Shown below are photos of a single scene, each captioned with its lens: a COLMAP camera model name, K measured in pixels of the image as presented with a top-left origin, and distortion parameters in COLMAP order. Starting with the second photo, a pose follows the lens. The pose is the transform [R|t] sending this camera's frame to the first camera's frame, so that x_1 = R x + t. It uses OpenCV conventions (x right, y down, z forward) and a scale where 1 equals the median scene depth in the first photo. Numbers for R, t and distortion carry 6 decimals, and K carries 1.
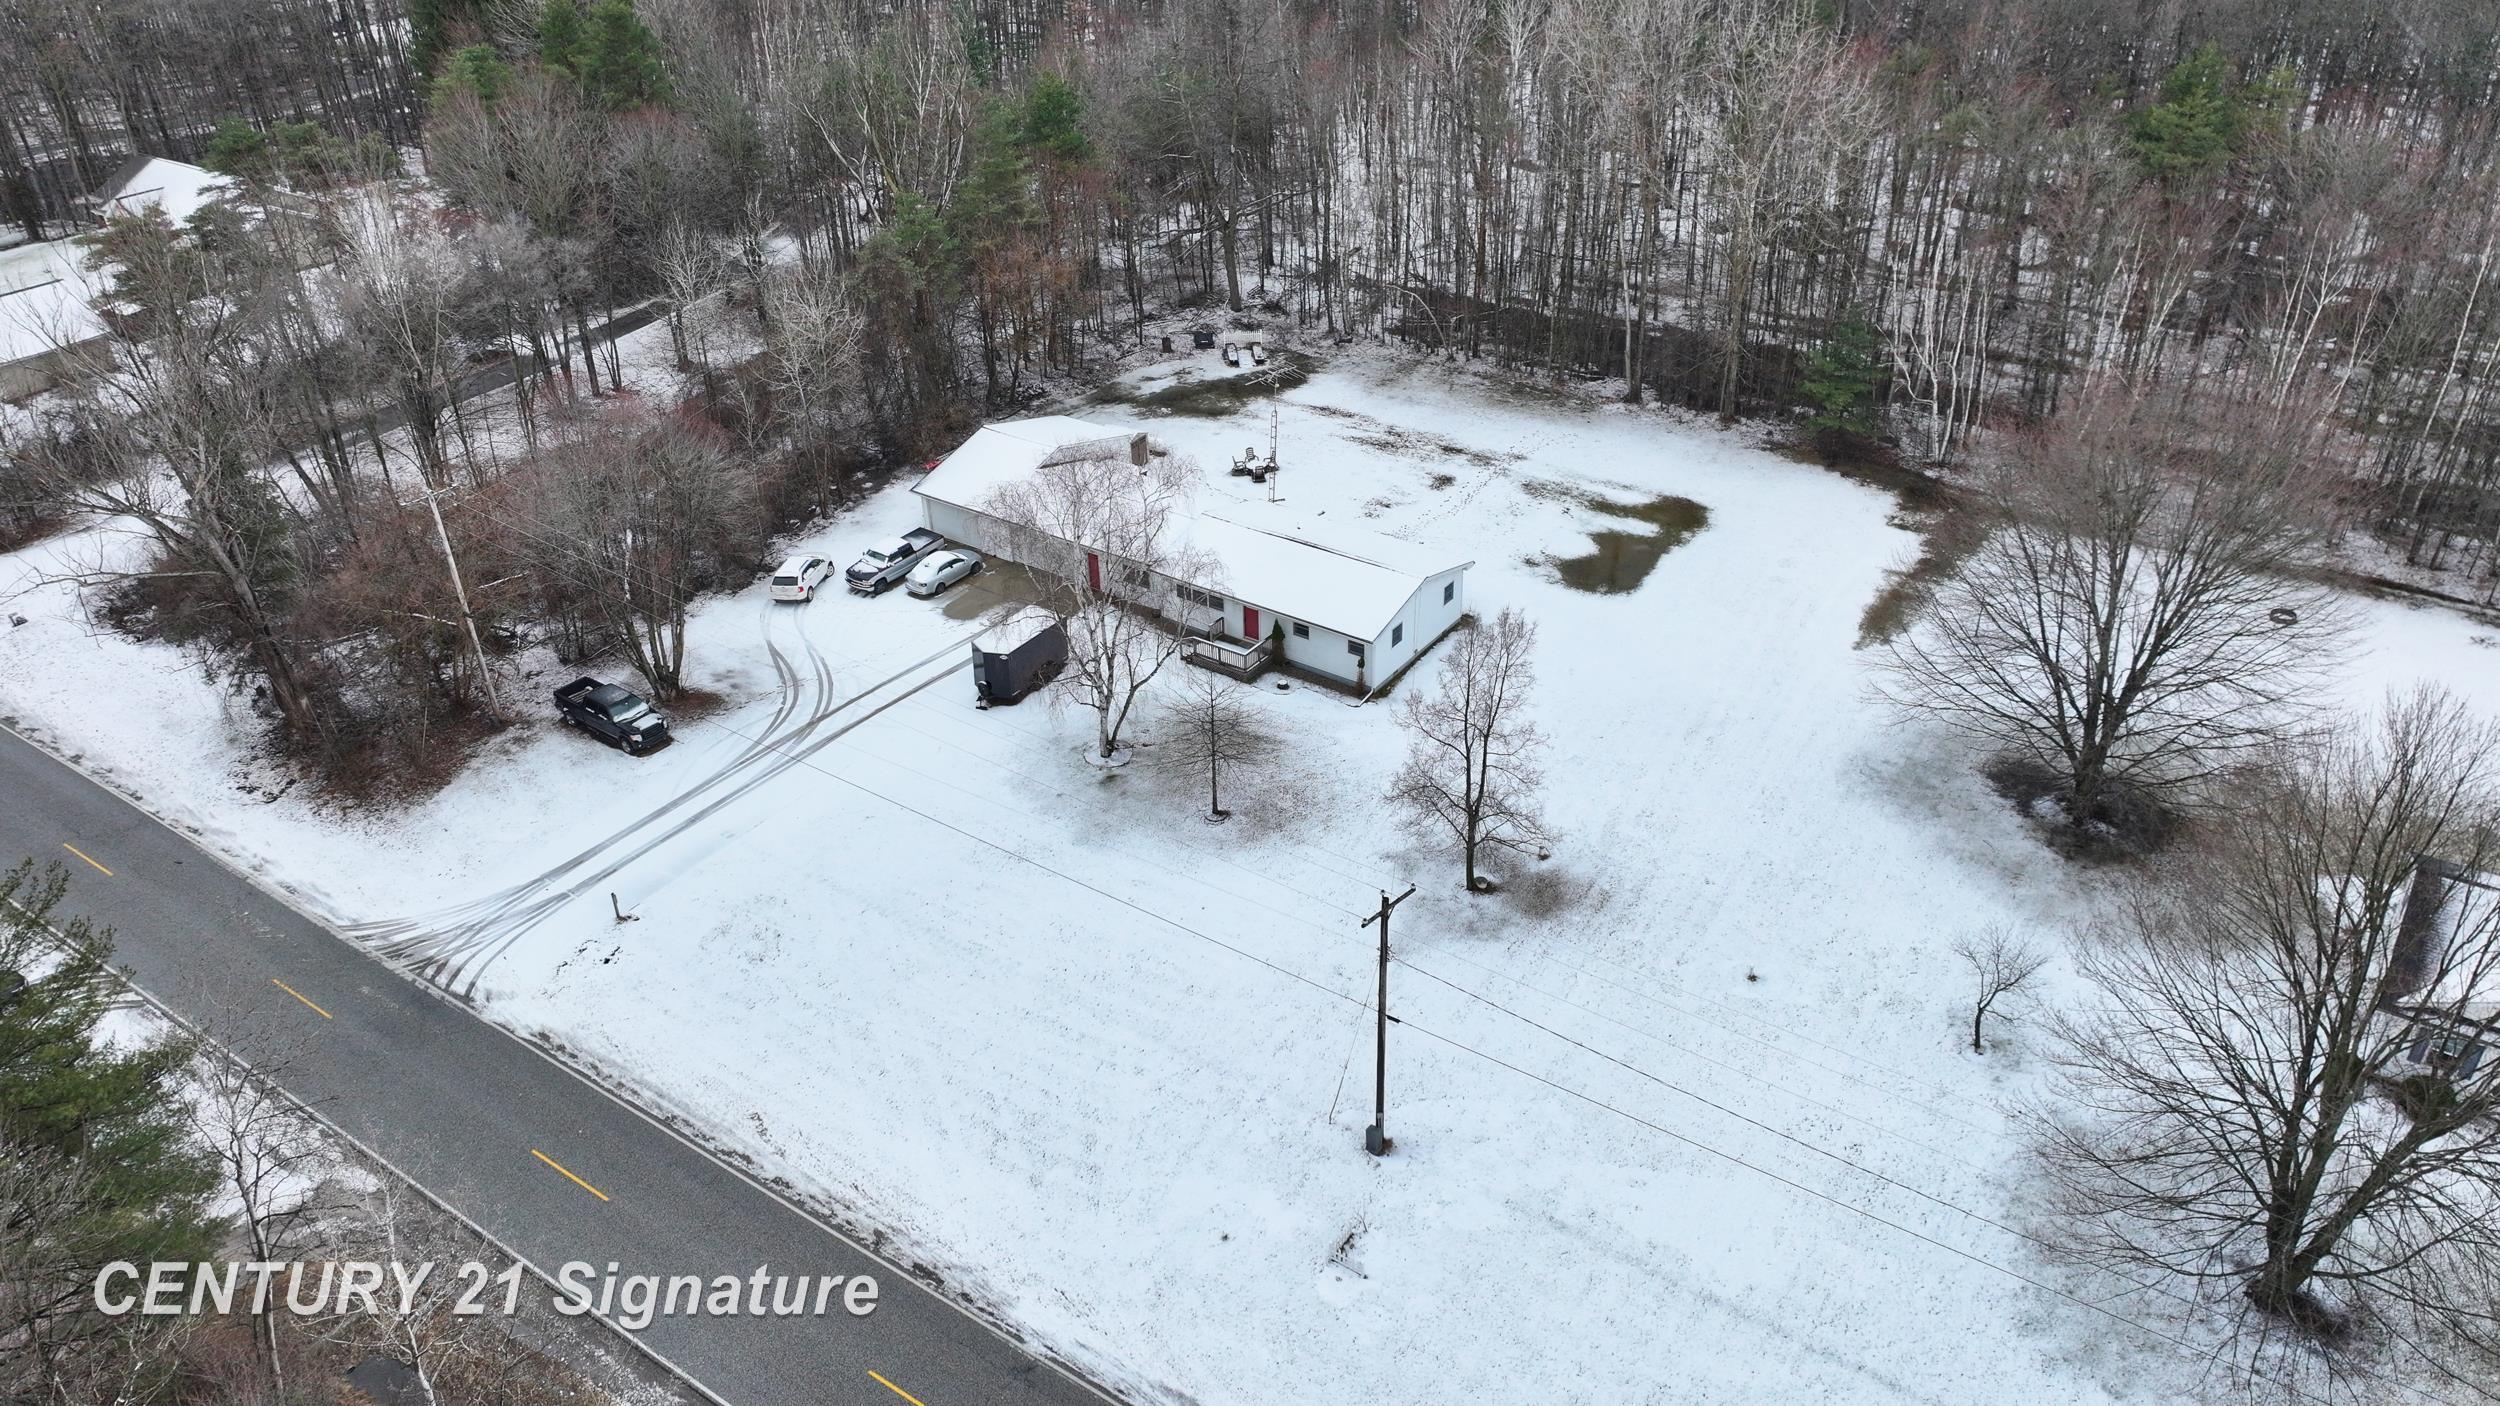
lens RADIAL K [[1736.4, 0, 1250.0], [0, 1736.4, 703.0], [0, 0, 1]] dist [-0.002044, 0.026258]
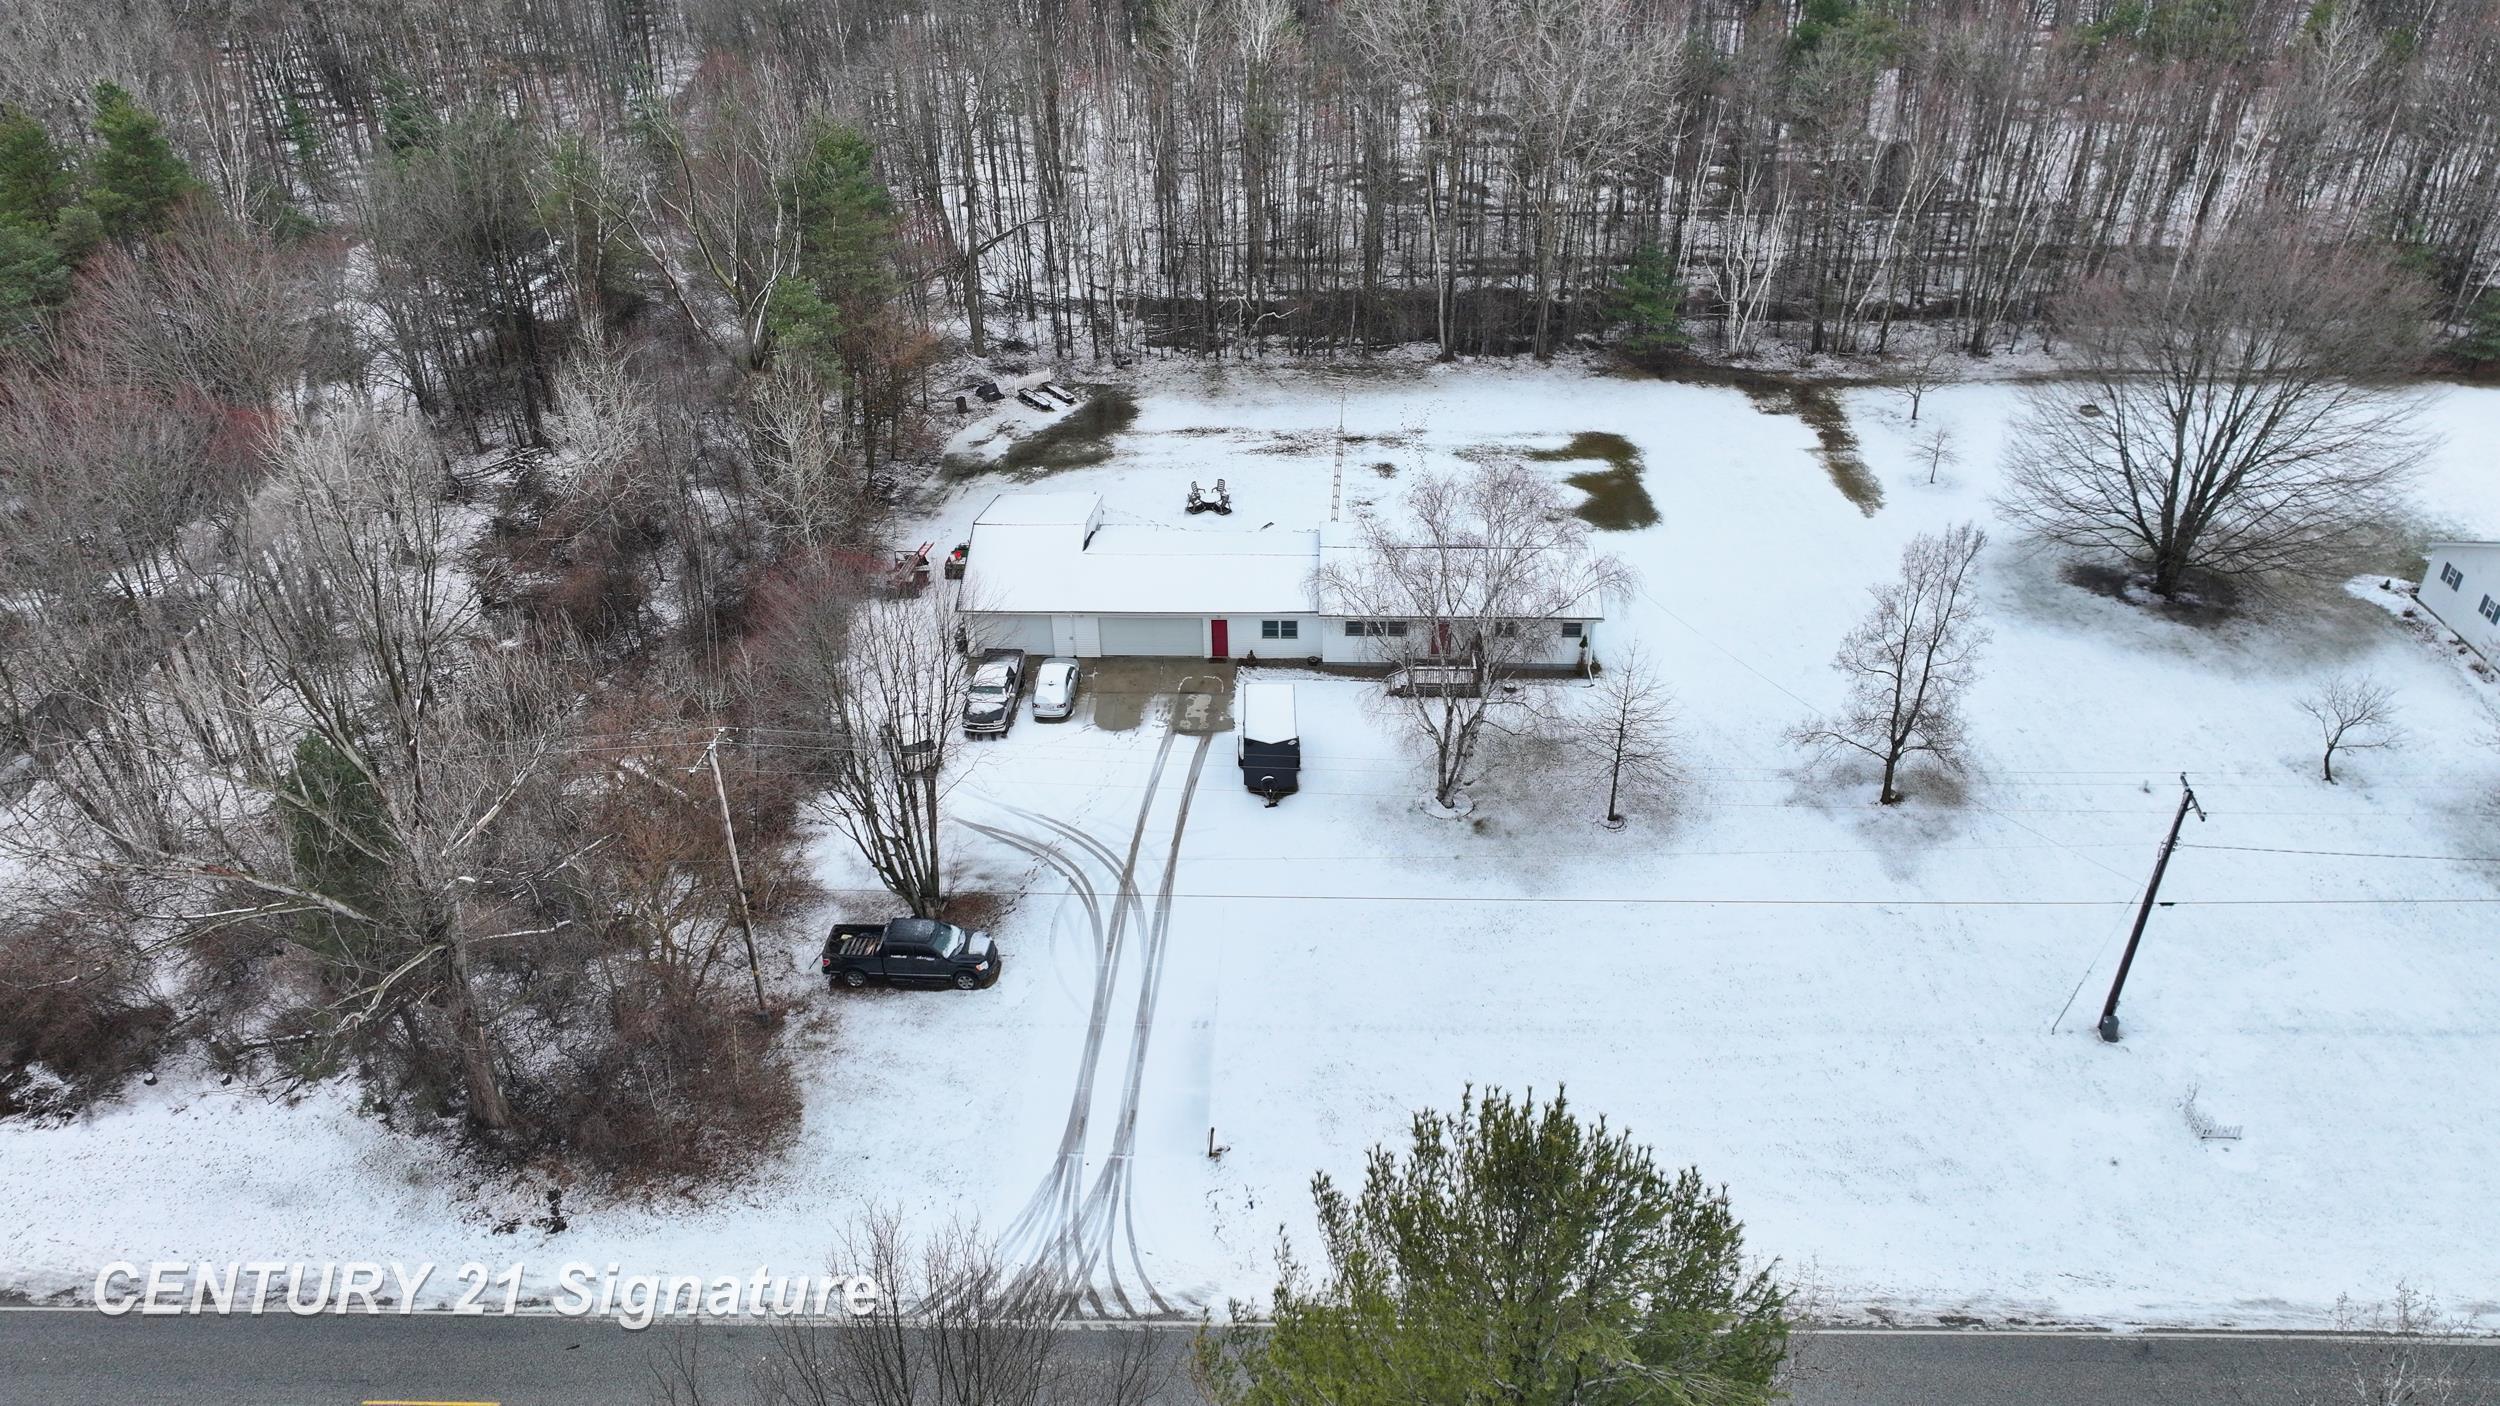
lens RADIAL K [[1736.4, 0, 1250.0], [0, 1736.4, 703.0], [0, 0, 1]] dist [-0.002044, 0.026258]
pose [[0.840024, -0.285663, 0.461256, -0.512545], [0.286845, 0.955464, 0.069341, -0.103022], [-0.460522, 0.074061, 0.884553, 0.187132]]
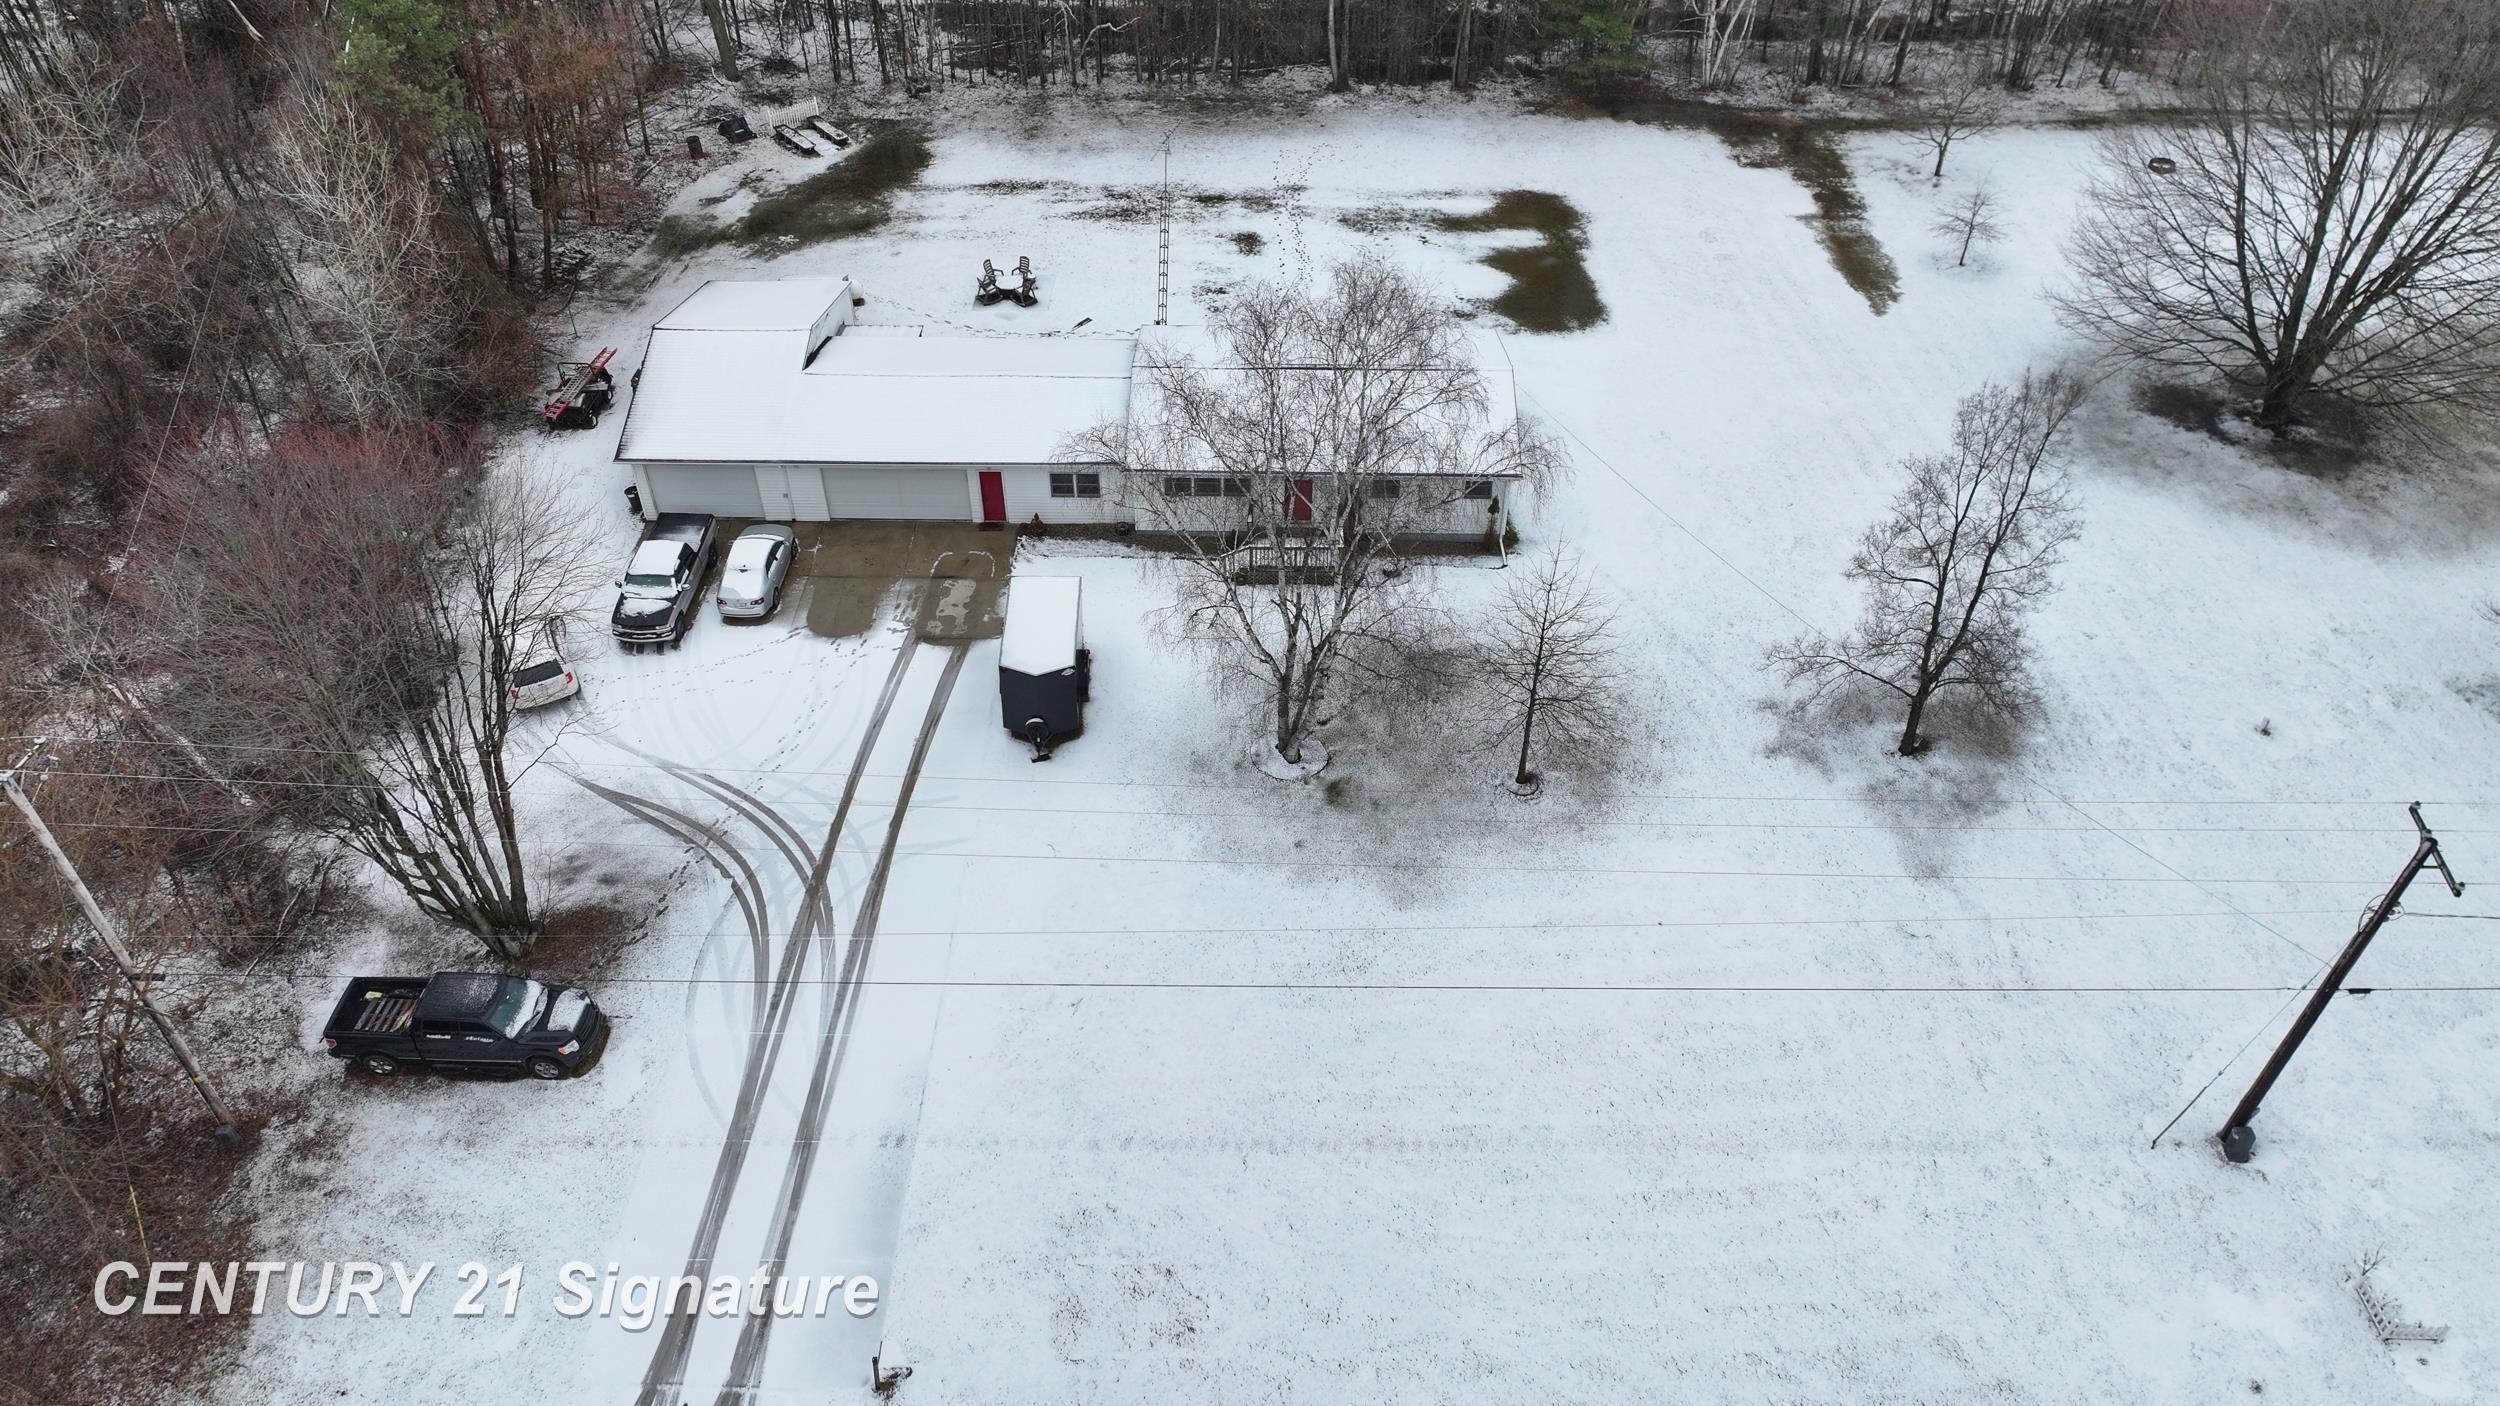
lens RADIAL K [[1736.4, 0, 1250.0], [0, 1736.4, 703.0], [0, 0, 1]] dist [-0.002044, 0.026258]
pose [[0.824787, -0.354792, 0.440284, -0.329839], [0.282927, 0.933115, 0.221918, -0.122327], [-0.489570, -0.058467, 0.870001, 0.377313]]
